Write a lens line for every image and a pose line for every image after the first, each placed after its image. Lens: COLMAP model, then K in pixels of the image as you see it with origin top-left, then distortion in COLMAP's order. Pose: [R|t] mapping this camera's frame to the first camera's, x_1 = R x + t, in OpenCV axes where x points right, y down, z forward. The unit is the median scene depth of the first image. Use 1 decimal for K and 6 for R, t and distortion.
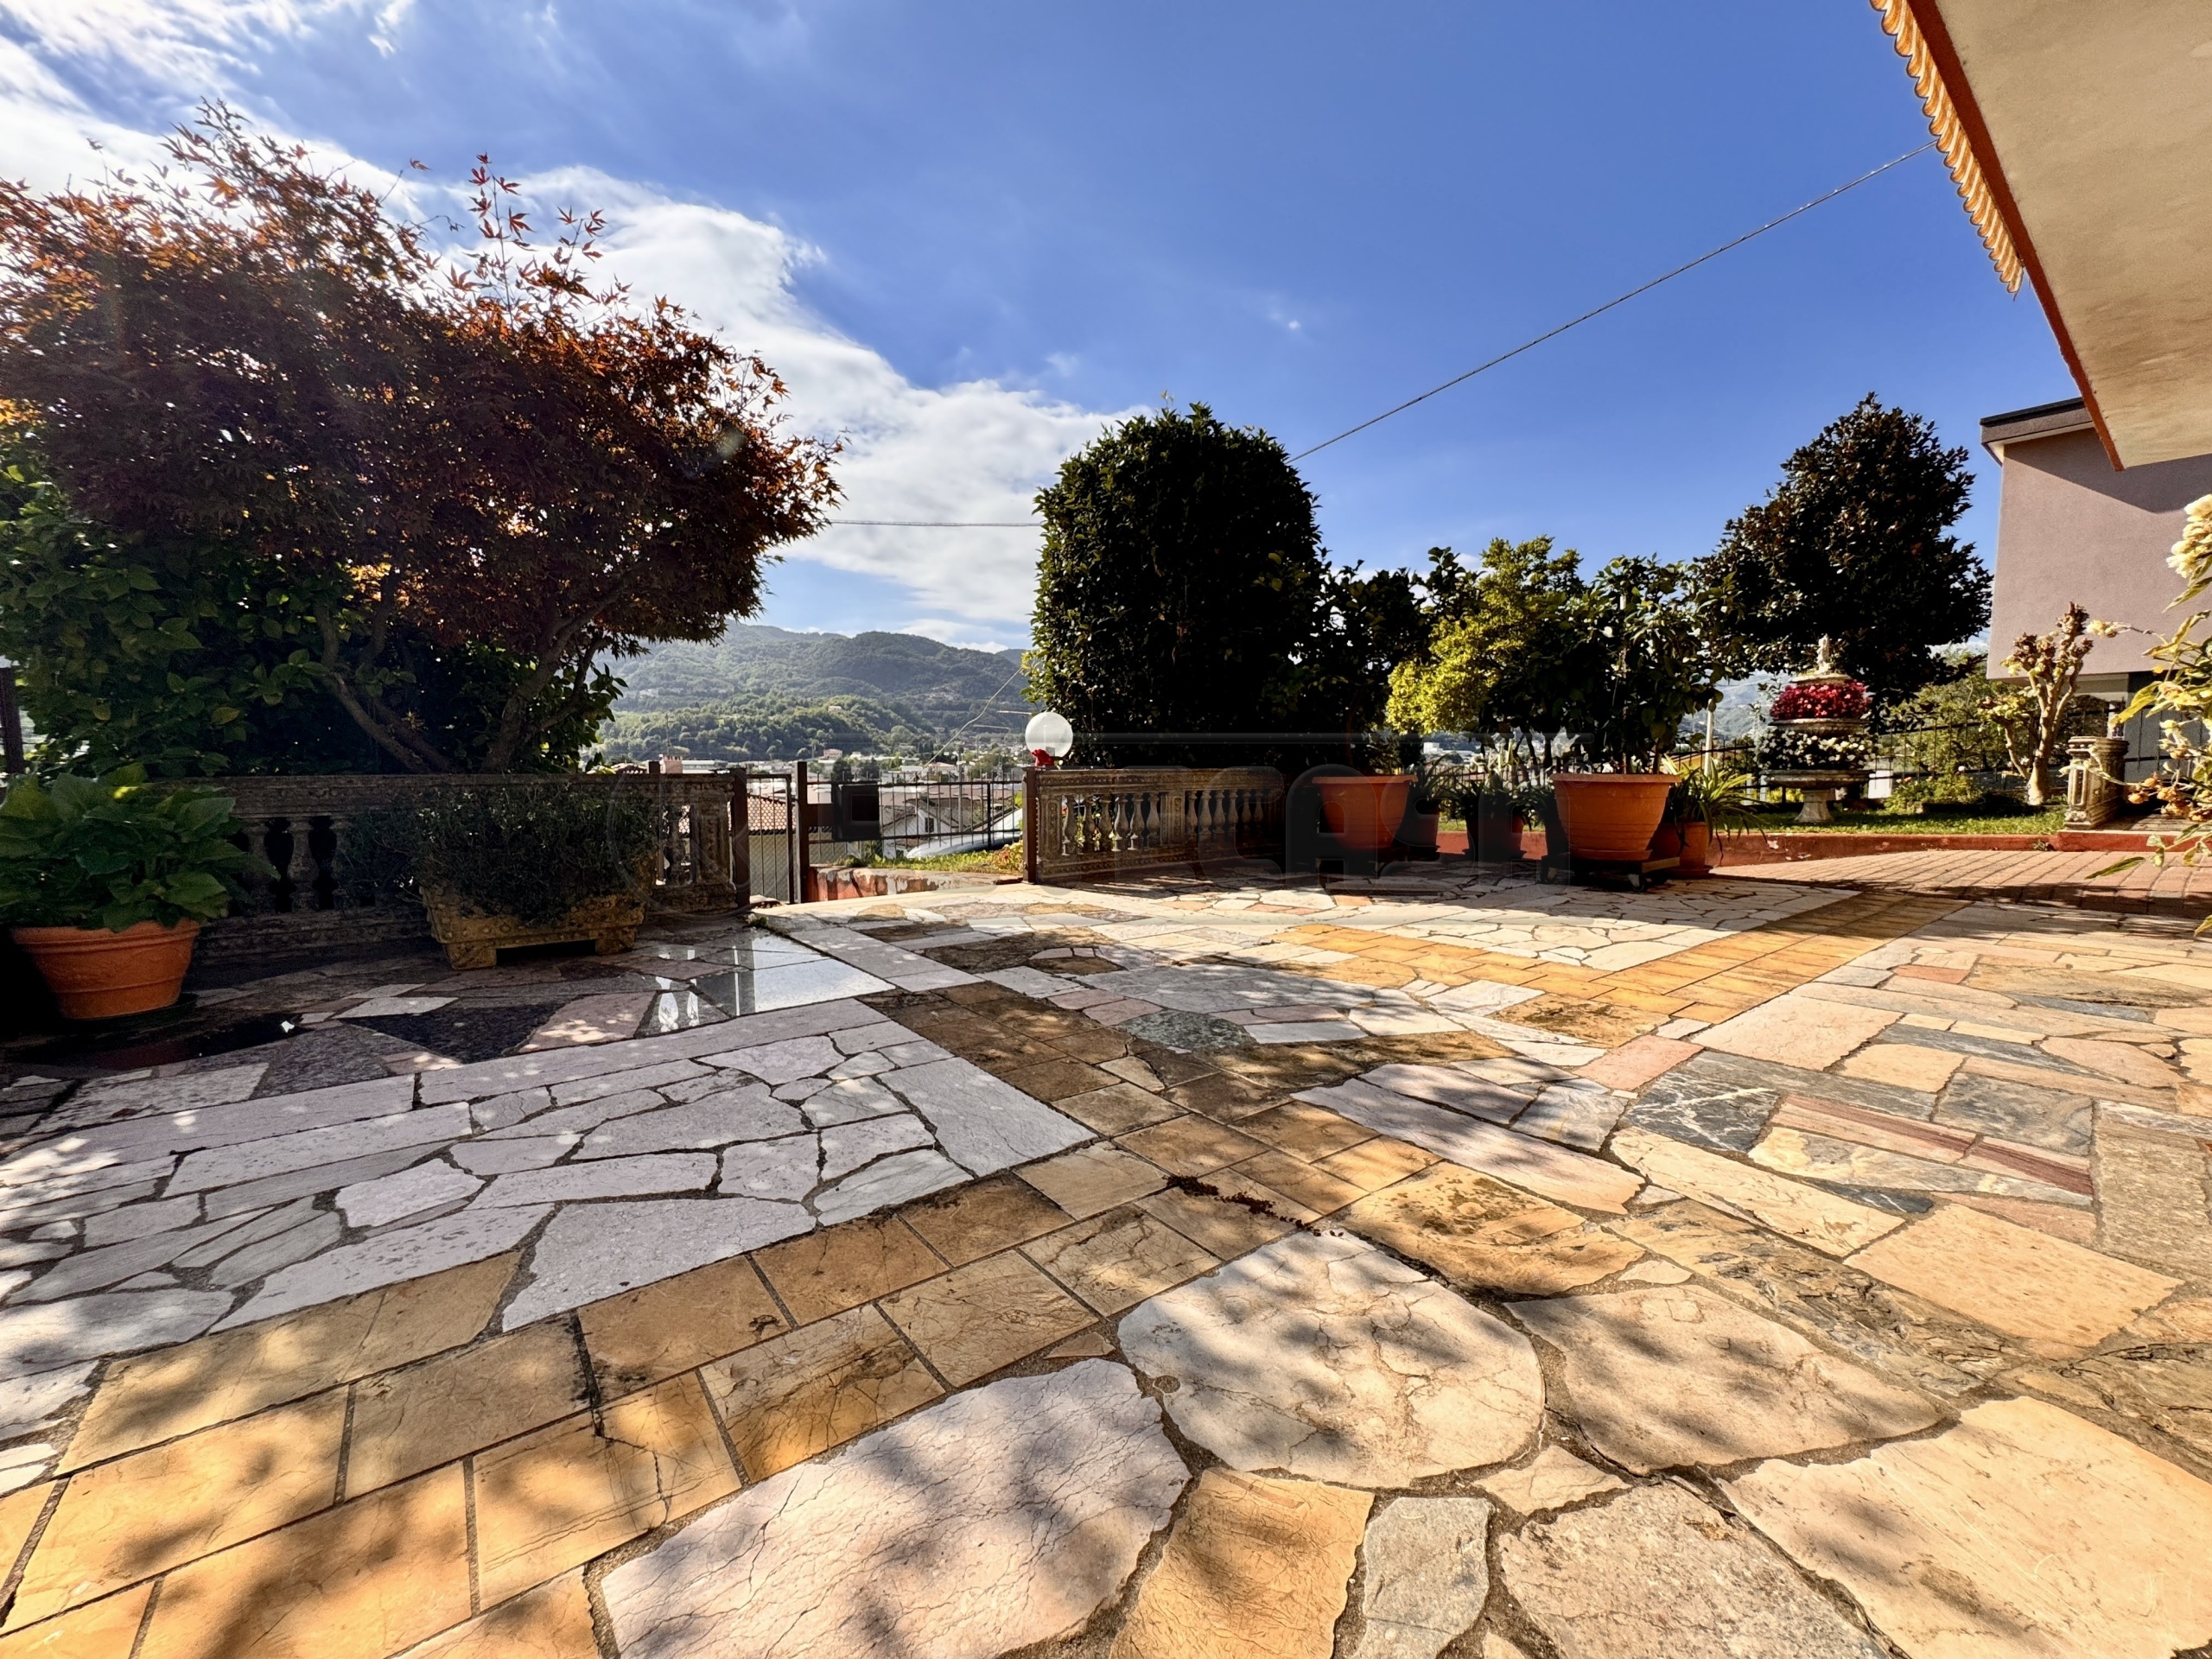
lens RADIAL K [[887.1, 0, 1109.8], [0, 887.1, 833.6], [0, 0, 1]] dist [-0.003038, 0.000016]
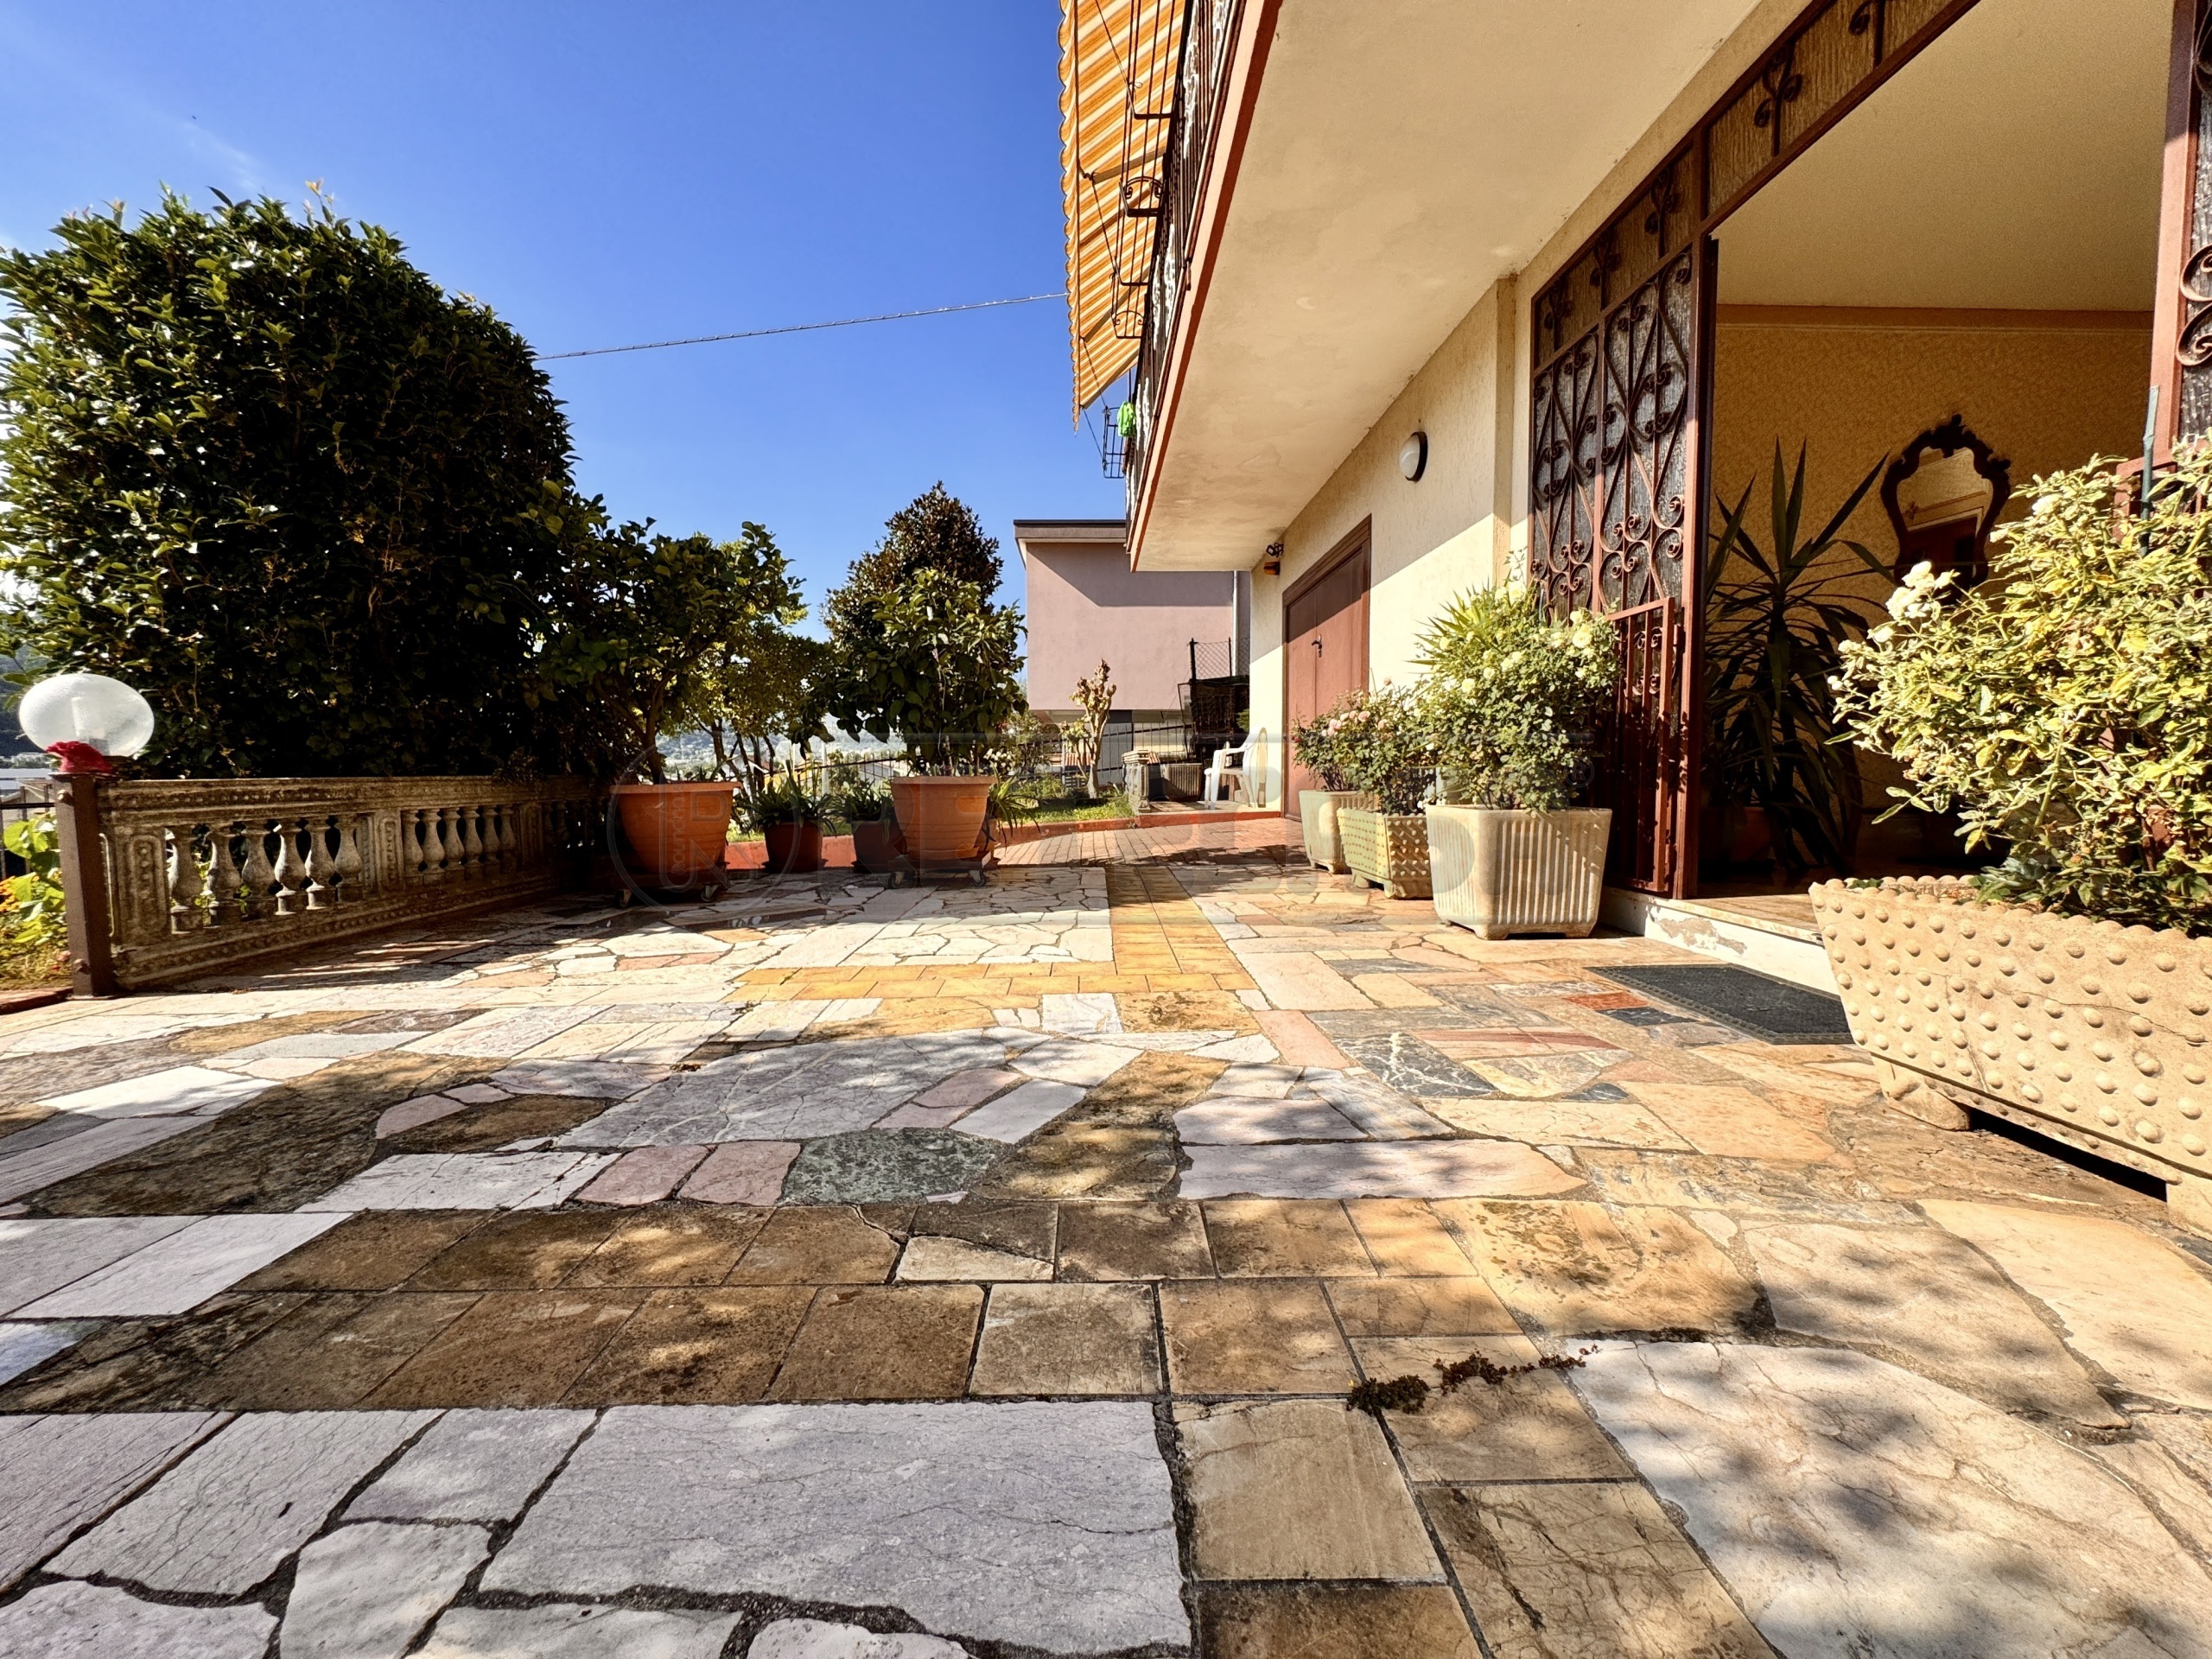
lens RADIAL K [[887.1, 0, 1109.0], [0, 887.1, 827.5], [0, 0, 1]] dist [-0.003038, 0.000016]
pose [[0.599783, -0.054701, 0.798290, -0.343613], [0.071265, 0.997348, 0.014797, -0.020945], [-0.796983, 0.048015, 0.602091, 0.510633]]
